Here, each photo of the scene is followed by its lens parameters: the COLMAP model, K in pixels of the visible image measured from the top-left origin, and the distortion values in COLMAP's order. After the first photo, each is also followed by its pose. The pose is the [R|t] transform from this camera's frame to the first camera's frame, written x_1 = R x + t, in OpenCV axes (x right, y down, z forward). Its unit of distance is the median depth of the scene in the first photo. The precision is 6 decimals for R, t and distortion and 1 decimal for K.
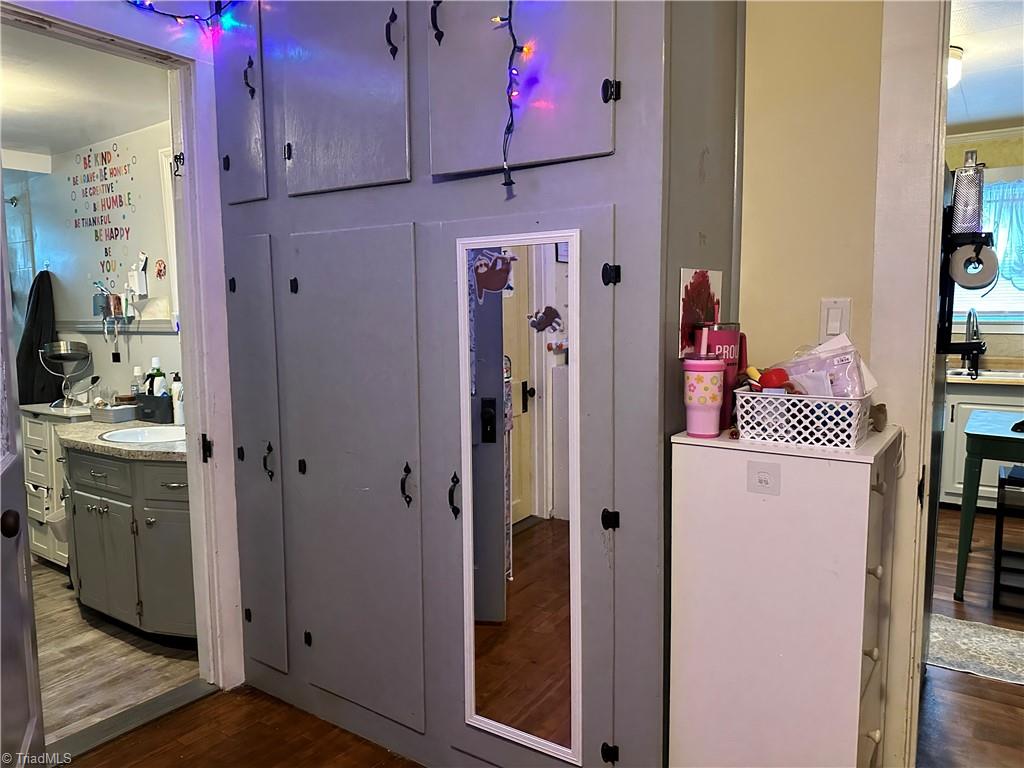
lens RADIAL K [[721.2, 0, 516.8], [0, 721.2, 381.5], [0, 0, 1]] dist [-0.001681, -0.012326]
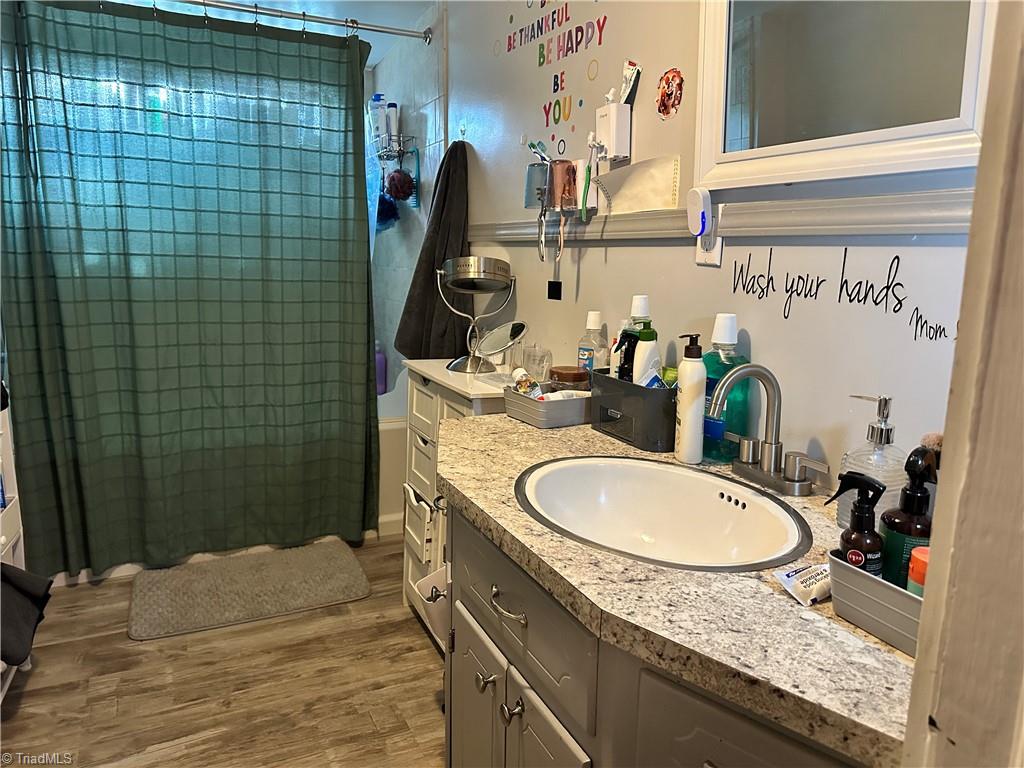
lens RADIAL K [[721.2, 0, 513.8], [0, 721.2, 385.2], [0, 0, 1]] dist [-0.001681, -0.012326]
pose [[0.859911, 0.120621, -0.495987, -0.322292], [-0.080489, 0.991564, 0.101597, -0.016200], [0.504058, -0.047443, 0.862366, 0.542688]]
